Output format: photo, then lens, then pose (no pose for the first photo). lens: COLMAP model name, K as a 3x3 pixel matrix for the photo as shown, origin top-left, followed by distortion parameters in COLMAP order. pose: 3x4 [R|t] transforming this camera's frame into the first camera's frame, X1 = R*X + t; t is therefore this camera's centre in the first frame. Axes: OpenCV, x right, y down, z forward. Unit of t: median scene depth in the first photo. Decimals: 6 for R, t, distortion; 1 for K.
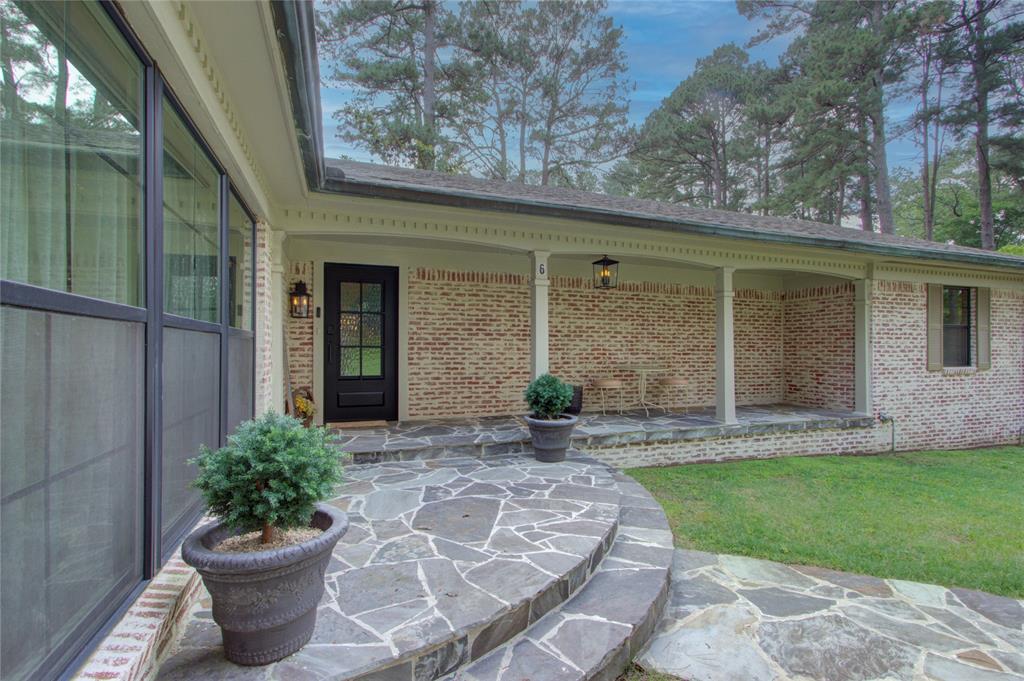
lens RADIAL K [[470.3, 0, 511.9], [0, 470.3, 348.0], [0, 0, 1]] dist [0.012142, 0.000215]
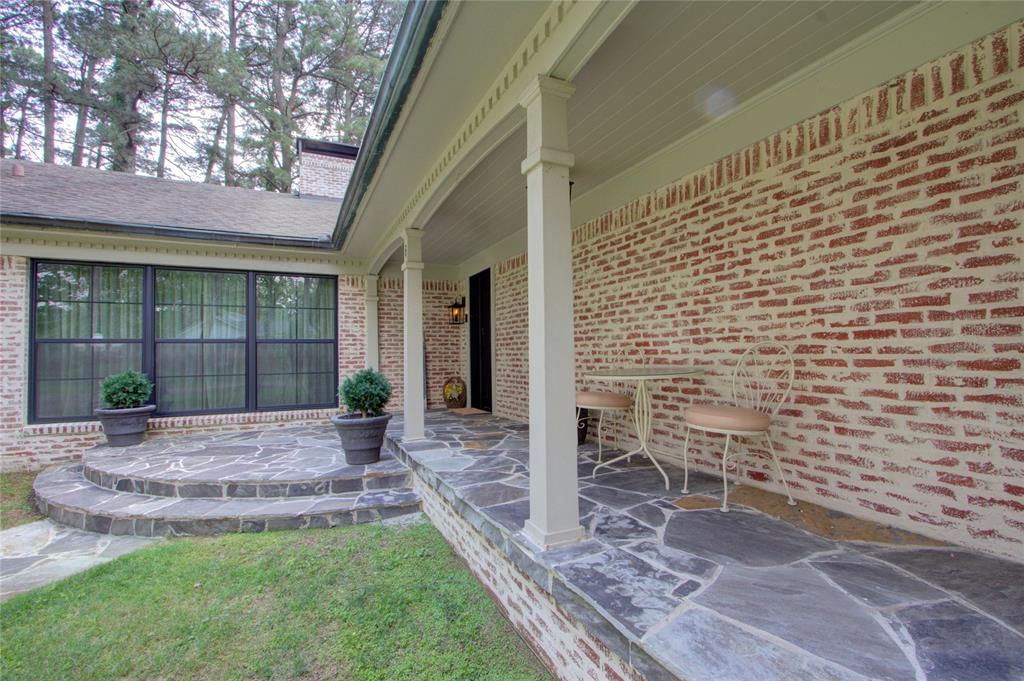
lens RADIAL K [[470.3, 0, 509.4], [0, 470.3, 339.4], [0, 0, 1]] dist [0.012142, 0.000215]
pose [[0.066872, -0.037509, -0.997056, 0.683030], [0.023332, 0.999079, -0.036020, 0.022506], [0.997489, -0.020854, 0.067685, 0.812599]]
